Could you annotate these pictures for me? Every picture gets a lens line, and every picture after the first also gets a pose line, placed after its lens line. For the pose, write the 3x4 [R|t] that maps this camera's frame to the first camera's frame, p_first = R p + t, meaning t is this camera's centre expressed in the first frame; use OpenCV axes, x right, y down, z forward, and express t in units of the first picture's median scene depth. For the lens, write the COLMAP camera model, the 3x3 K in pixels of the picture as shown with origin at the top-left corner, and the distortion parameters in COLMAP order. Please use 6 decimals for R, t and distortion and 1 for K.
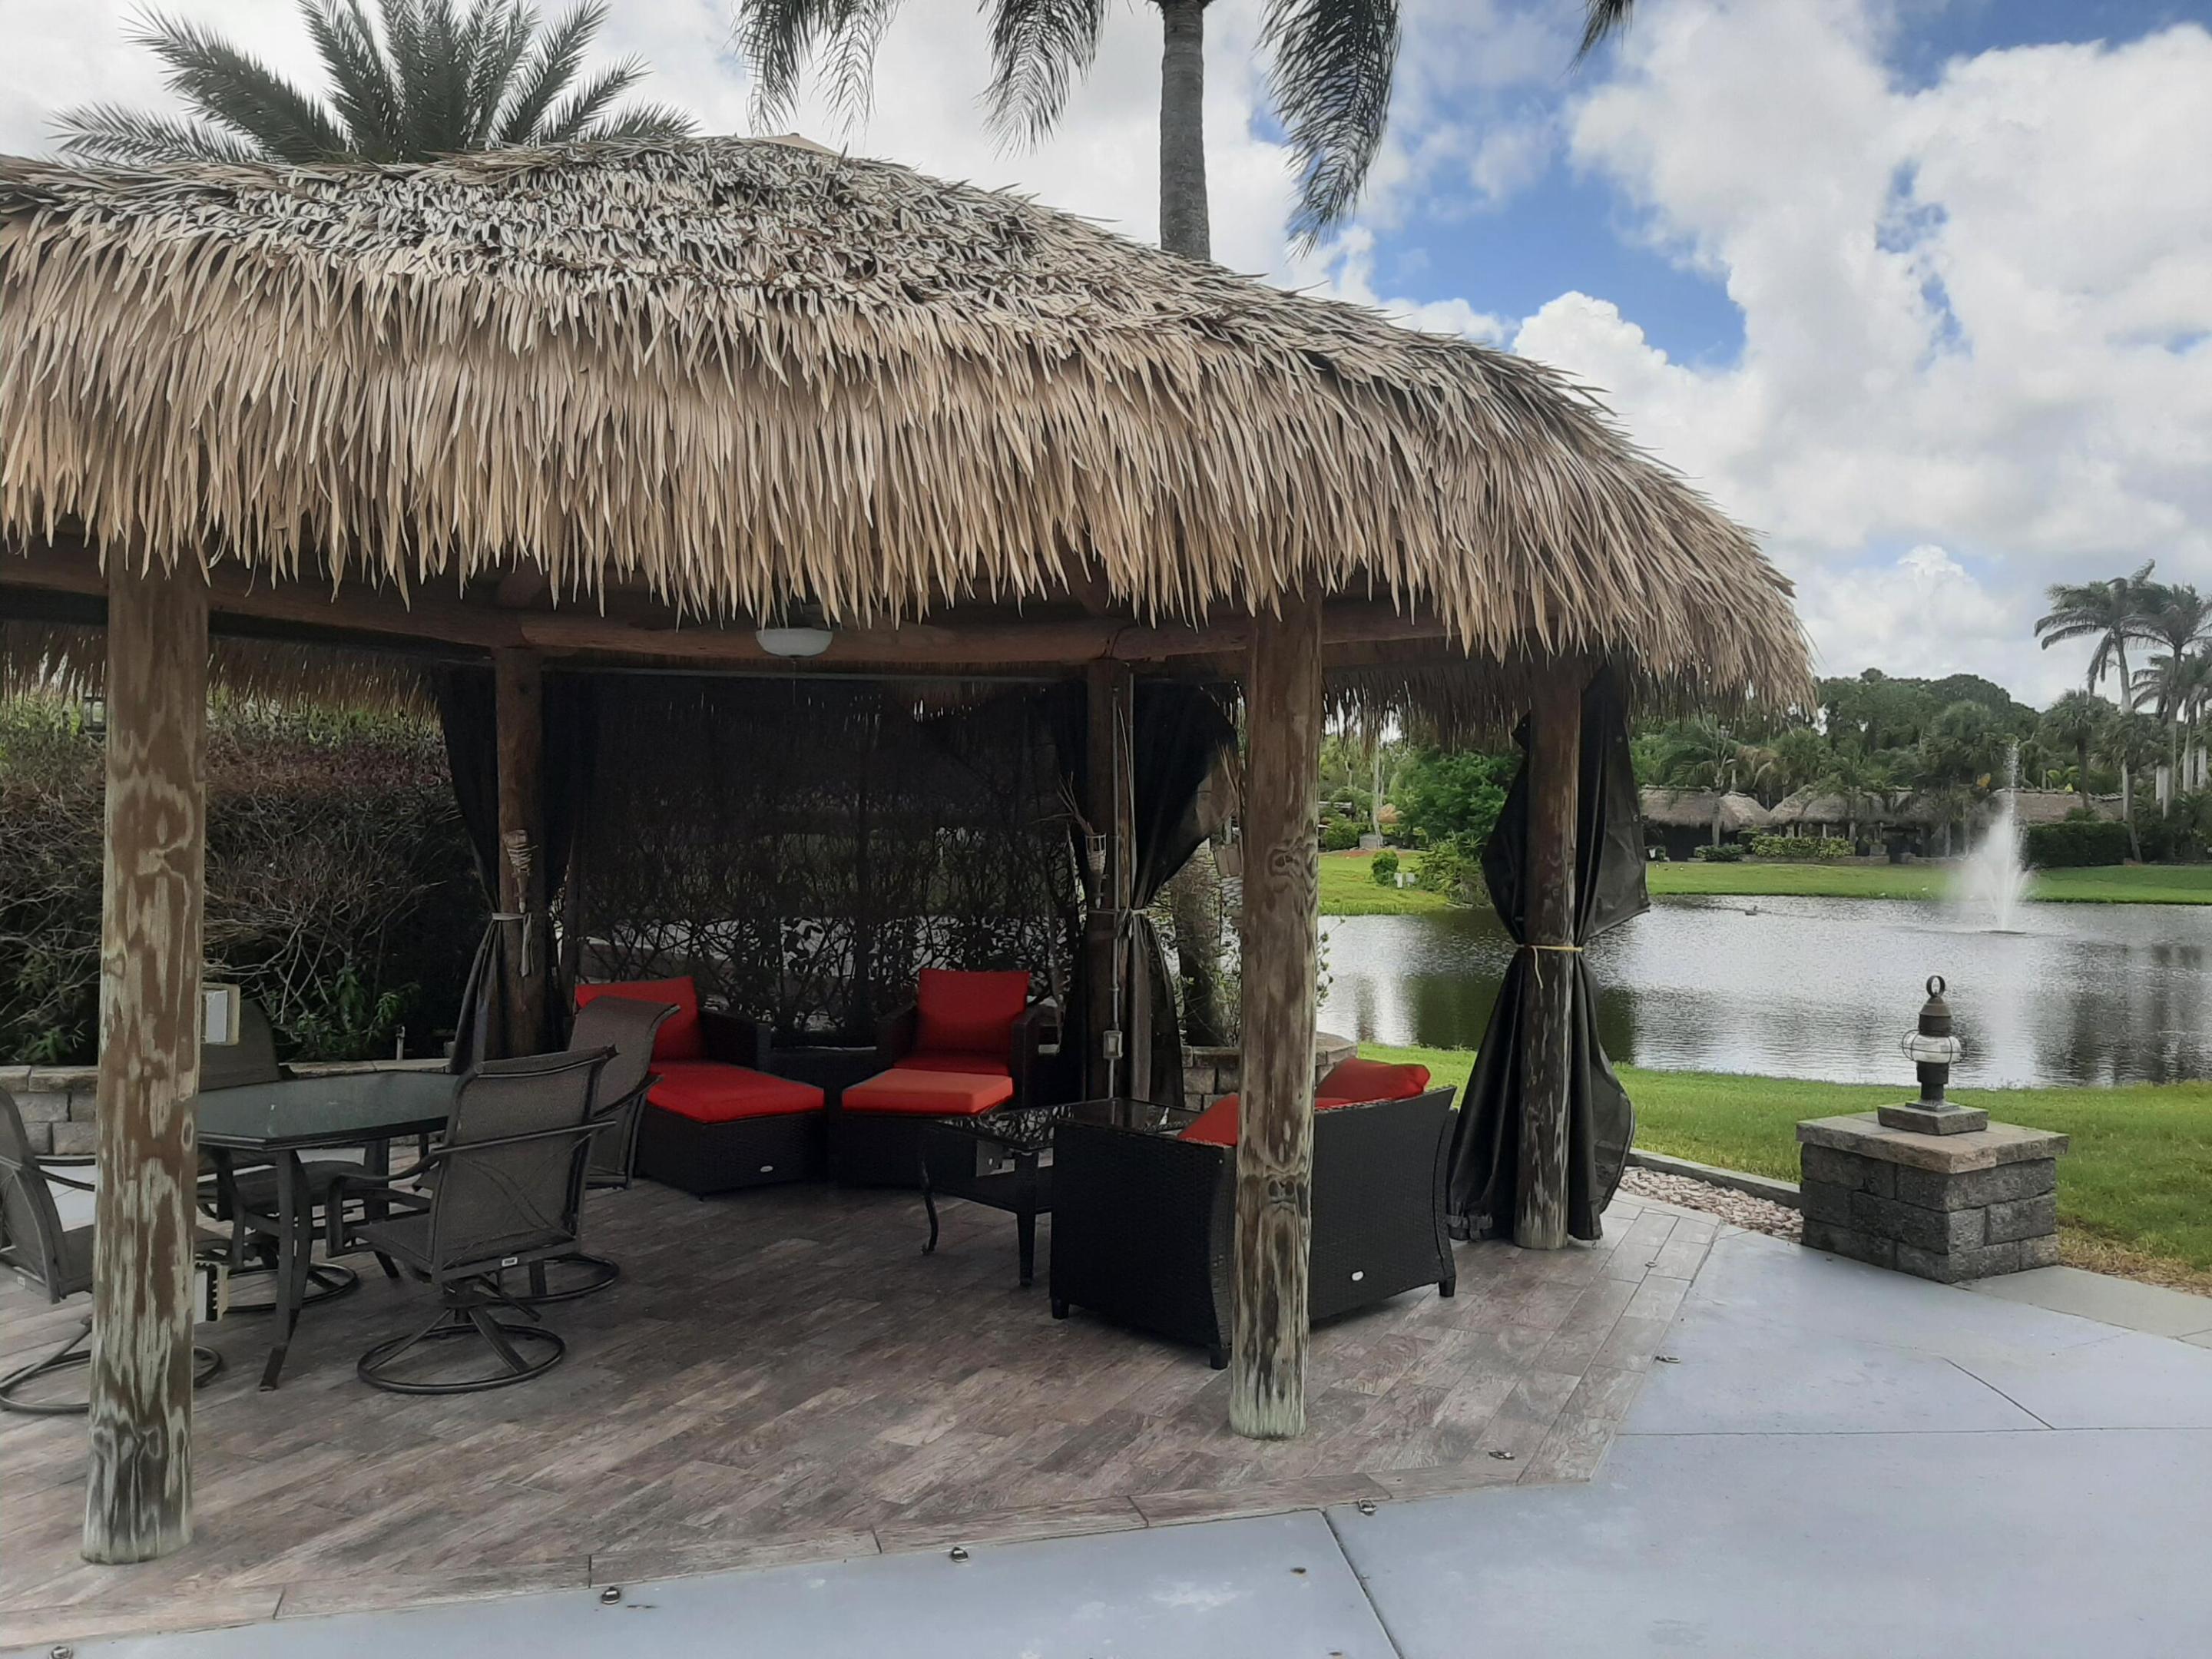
lens RADIAL K [[1749.3, 0, 1099.2], [0, 1749.3, 819.8], [0, 0, 1]] dist [0.064273, -0.122511]
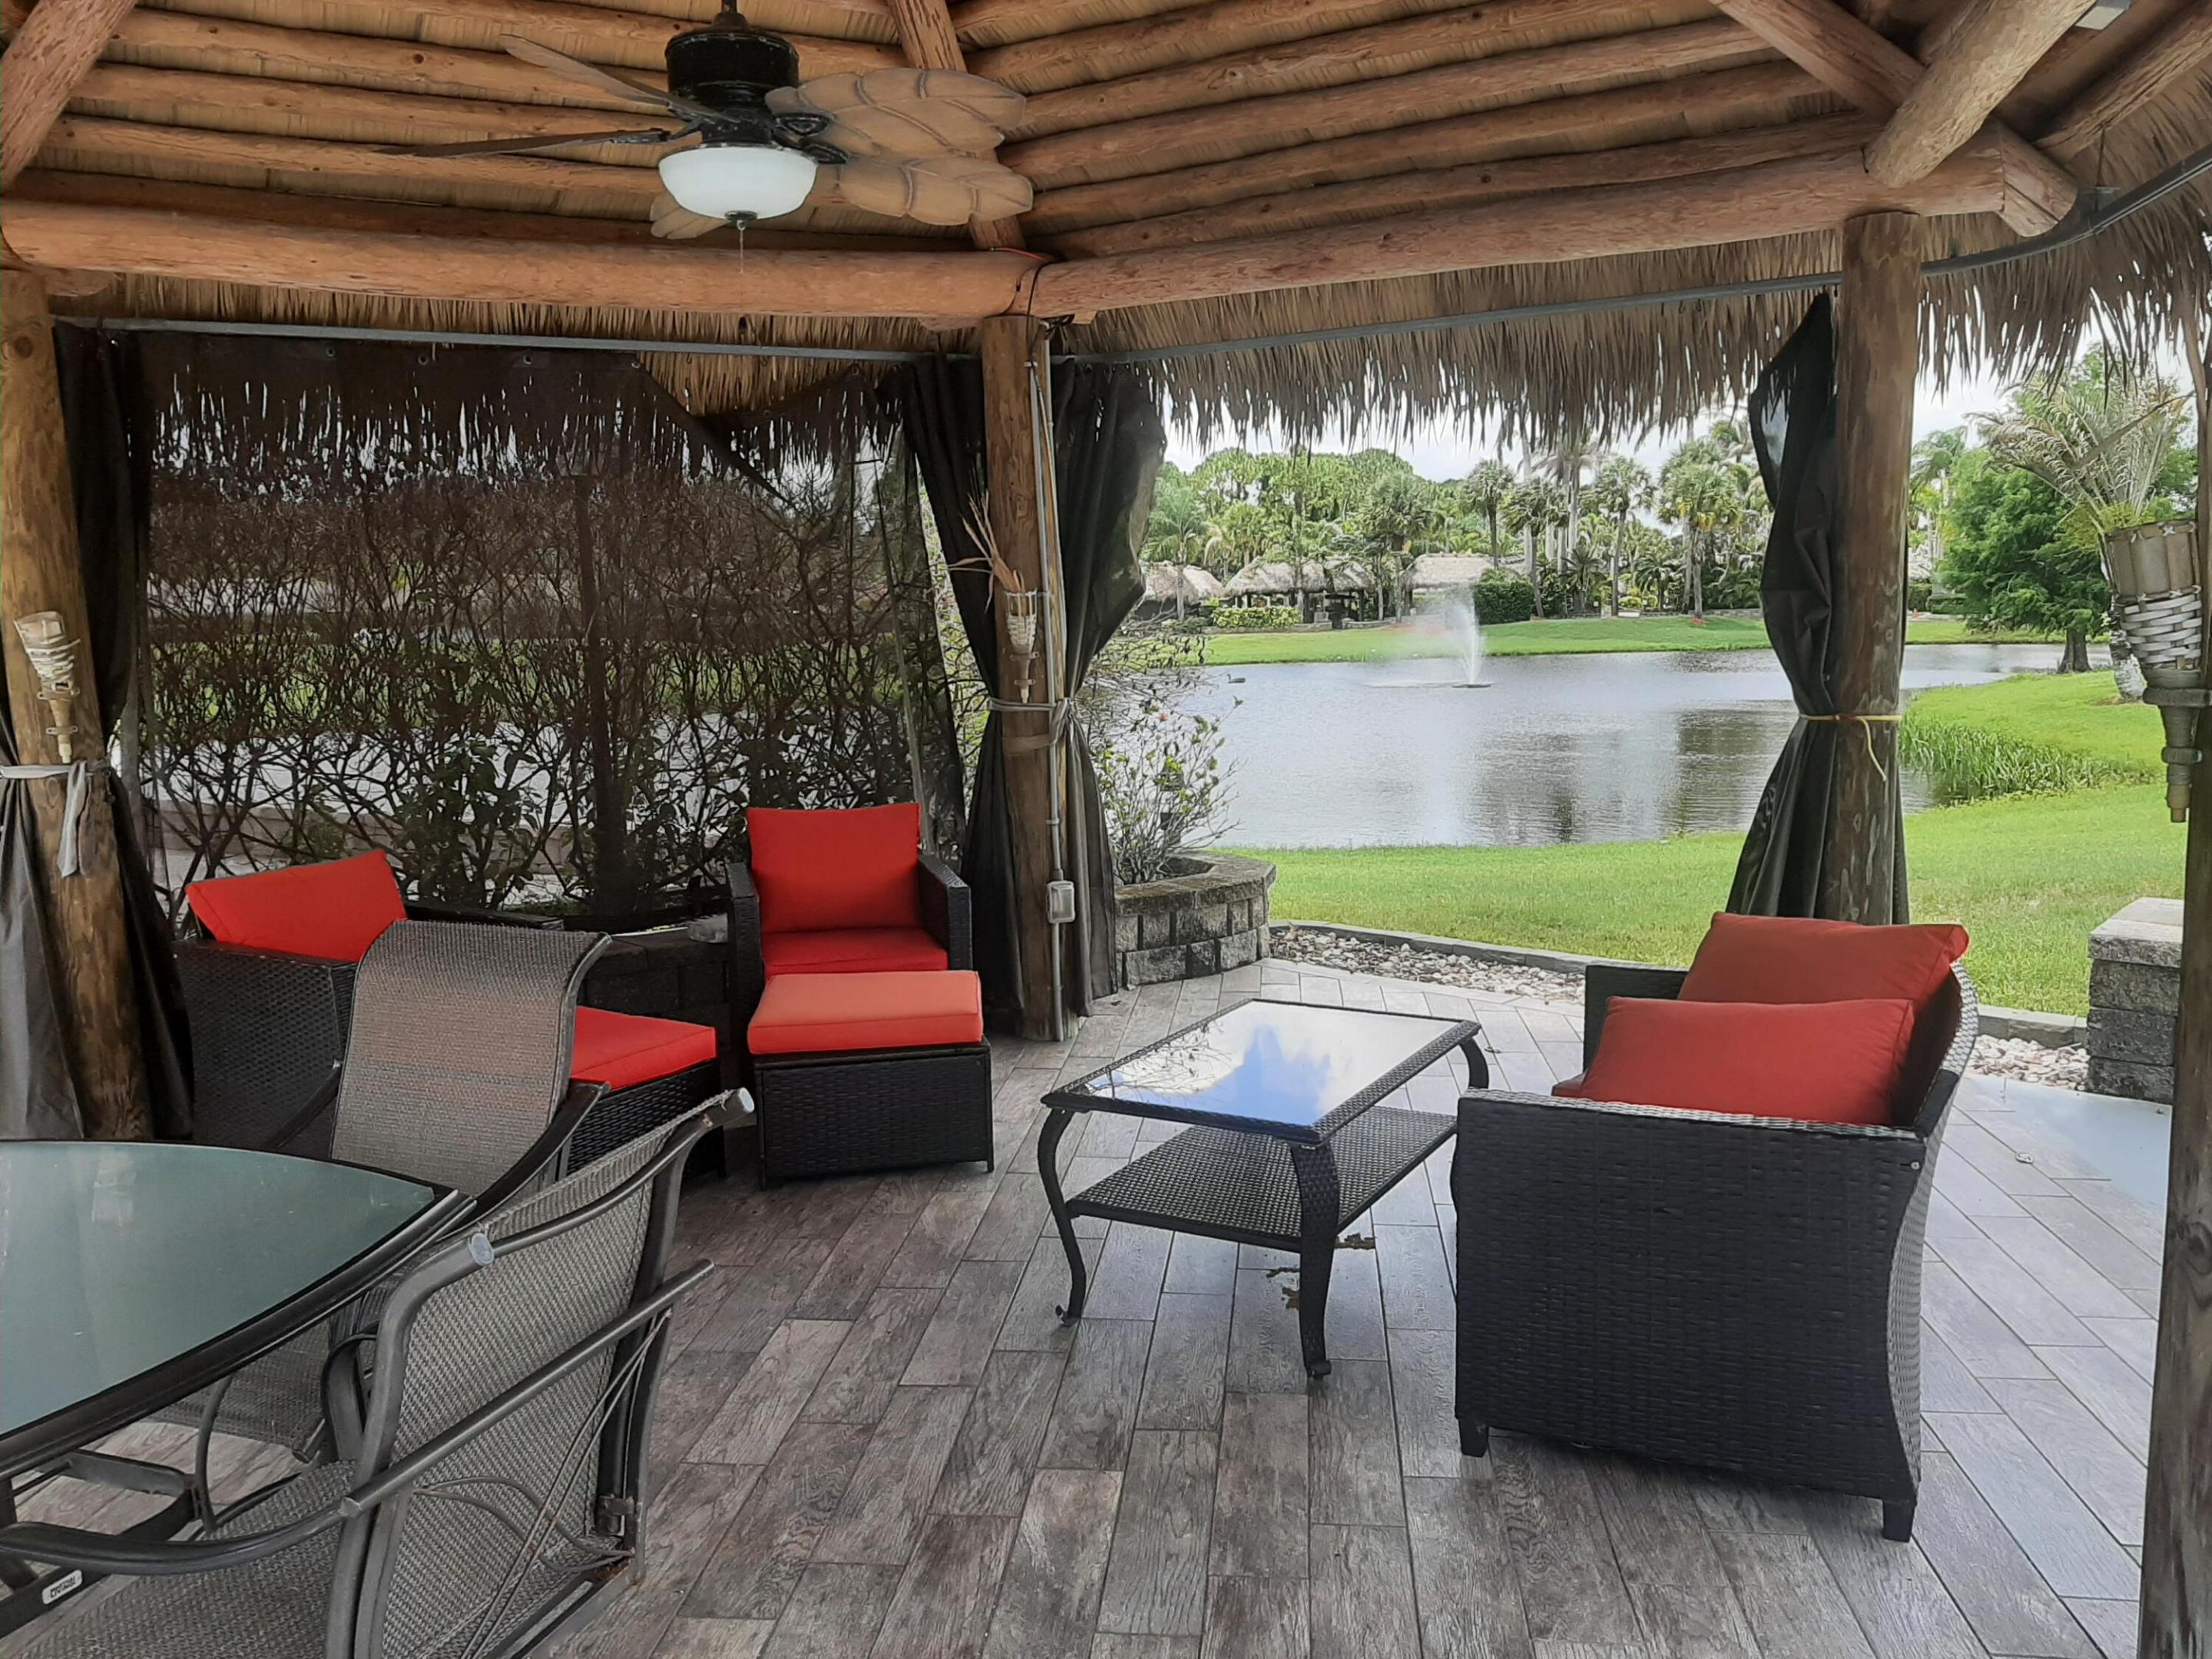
lens RADIAL K [[1732.3, 0, 1119.7], [0, 1732.3, 837.0], [0, 0, 1]] dist [0.086879, -0.168472]
pose [[0.944815, -0.078615, 0.318031, -0.341810], [0.036338, 0.989939, 0.136752, 0.022748], [-0.325582, -0.117649, 0.938166, 0.669121]]
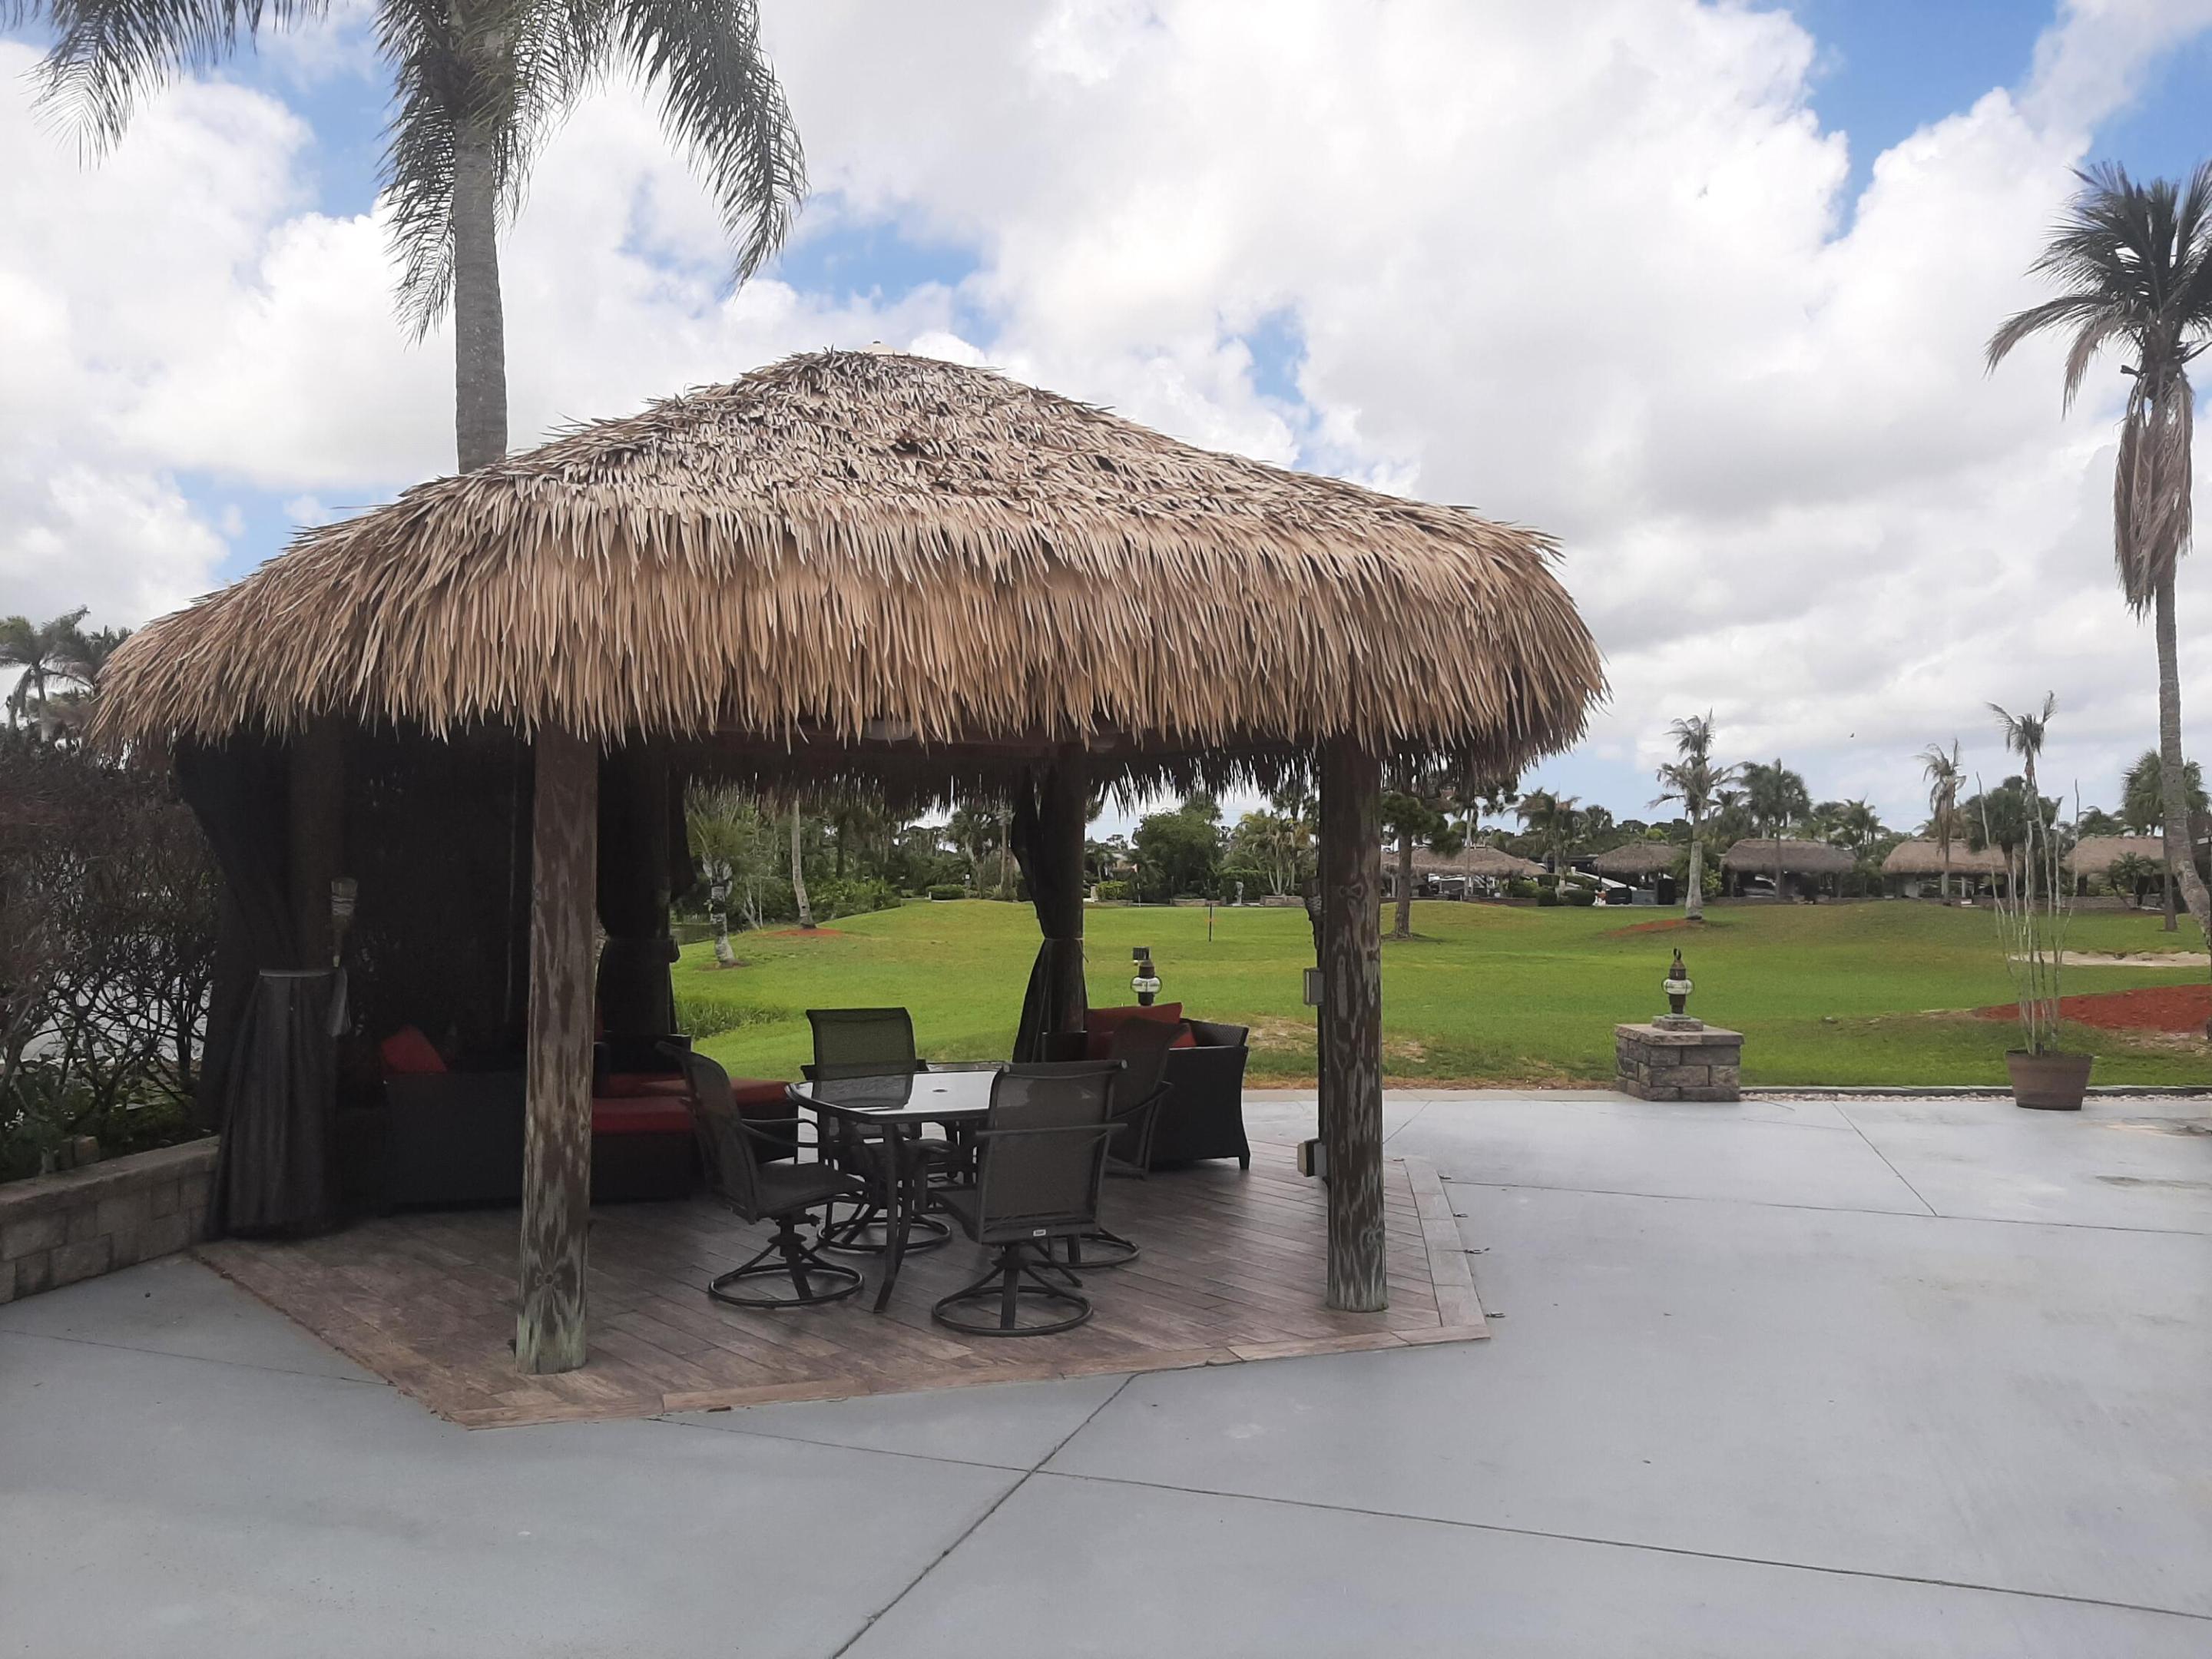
lens RADIAL K [[1701.9, 0, 1099.9], [0, 1701.9, 816.2], [0, 0, 1]] dist [0.093429, -0.169542]
pose [[0.399367, 0.021597, 0.916537, -1.798138], [-0.001684, 0.999738, -0.022824, -0.012096], [-0.916790, 0.007571, 0.399299, 0.478511]]
